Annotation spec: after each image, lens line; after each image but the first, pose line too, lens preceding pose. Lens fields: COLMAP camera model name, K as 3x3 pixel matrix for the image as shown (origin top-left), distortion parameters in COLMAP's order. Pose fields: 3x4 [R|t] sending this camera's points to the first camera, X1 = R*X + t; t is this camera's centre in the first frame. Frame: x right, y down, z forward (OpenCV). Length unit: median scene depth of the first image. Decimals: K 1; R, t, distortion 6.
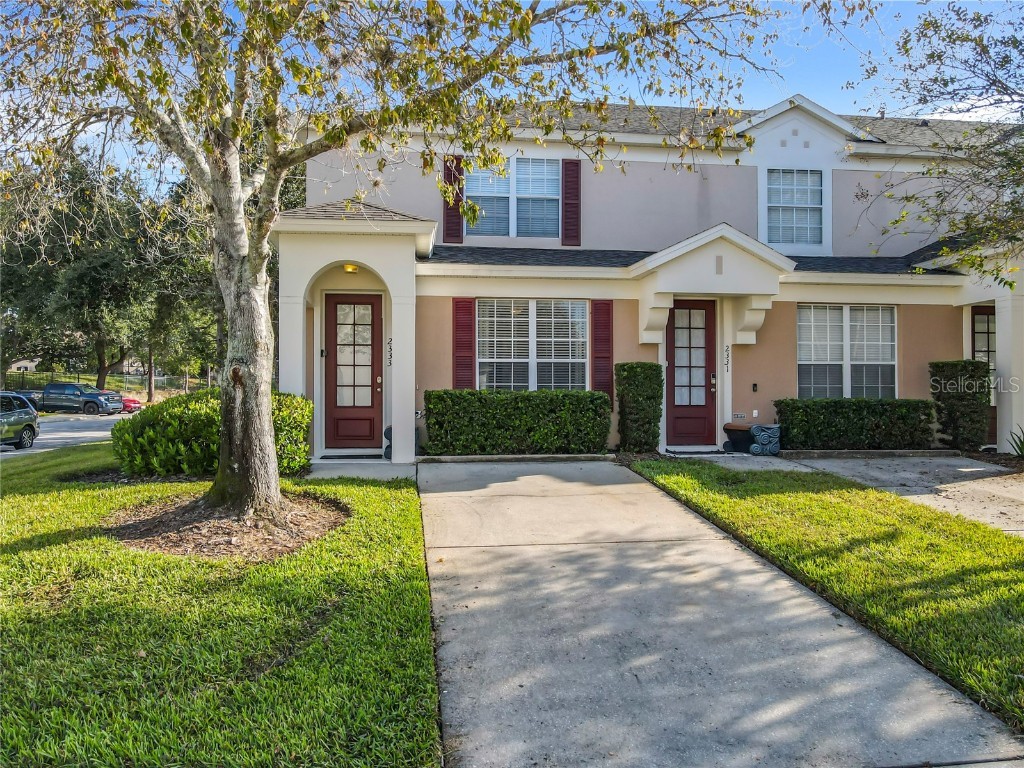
lens RADIAL K [[762.6, 0, 503.7], [0, 762.6, 383.4], [0, 0, 1]] dist [0.015817, 0.001577]
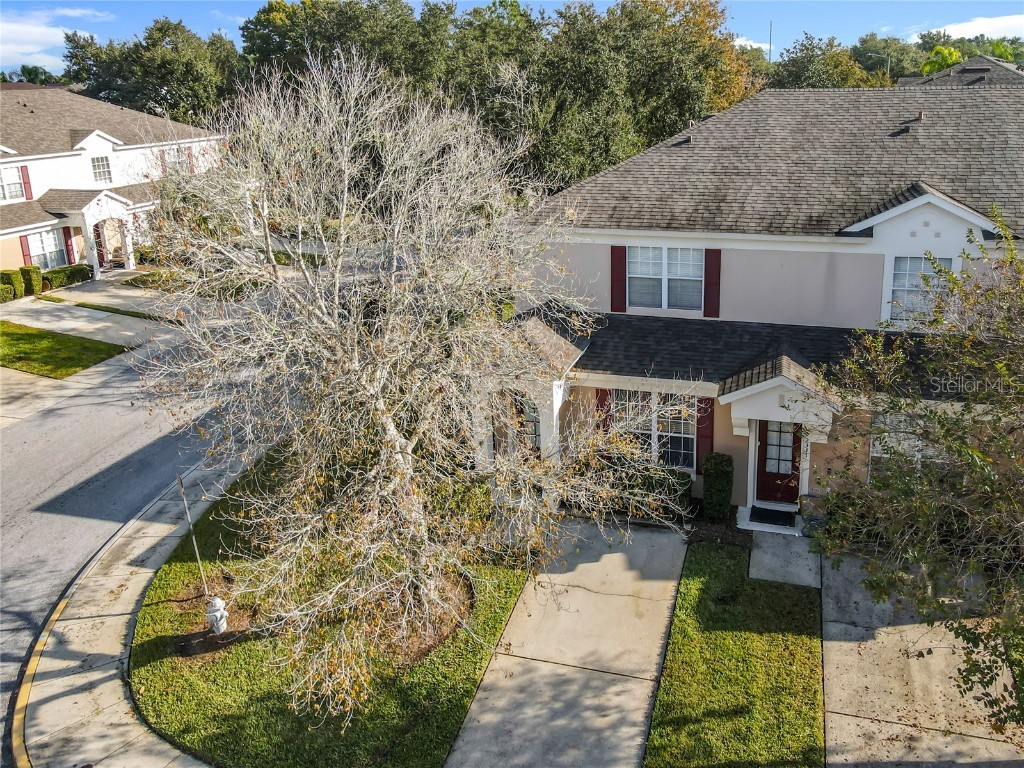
lens RADIAL K [[815.1, 0, 555.8], [0, 815.1, 279.5], [0, 0, 1]] dist [0.008482, 0.006841]
pose [[0.913616, 0.074970, -0.399606, 0.497131], [0.035397, 0.964454, 0.261868, -0.772904], [0.405034, -0.253392, 0.878487, -0.337829]]
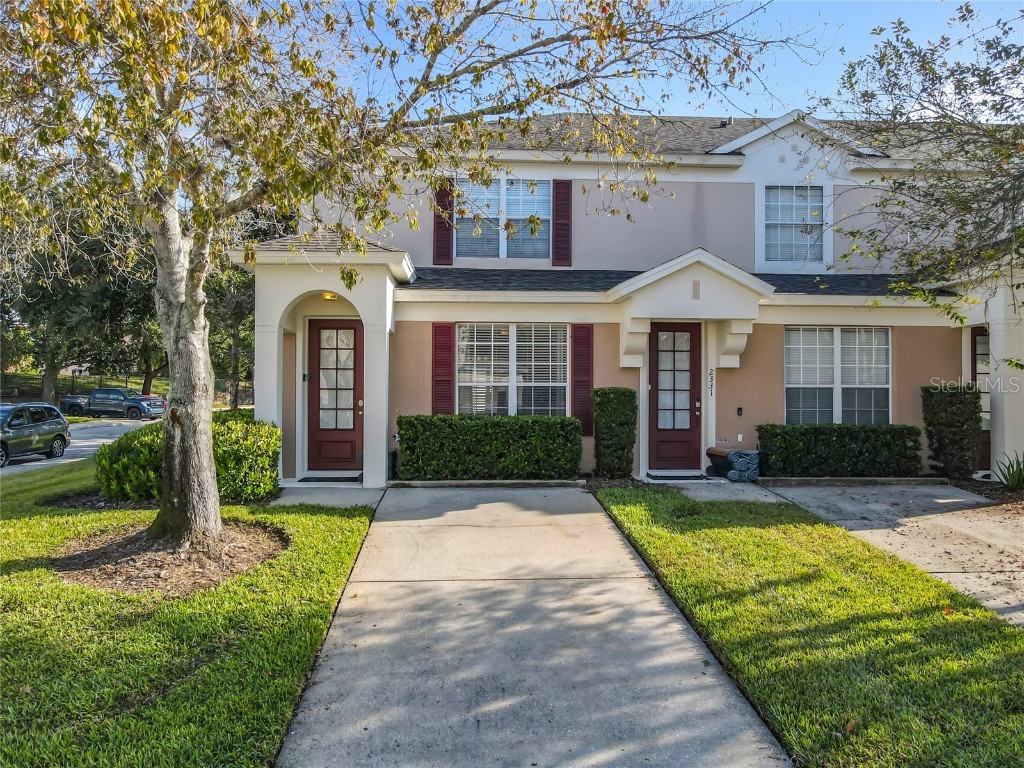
lens RADIAL K [[781.6, 0, 512.0], [0, 781.6, 384.0], [0, 0, 1]] dist [0.020422, 0.004188]
pose [[0.997948, 0.002875, -0.063968, 0.115110], [-0.002821, 0.999996, 0.000940, -0.034881], [0.063970, -0.000758, 0.997952, -0.034161]]
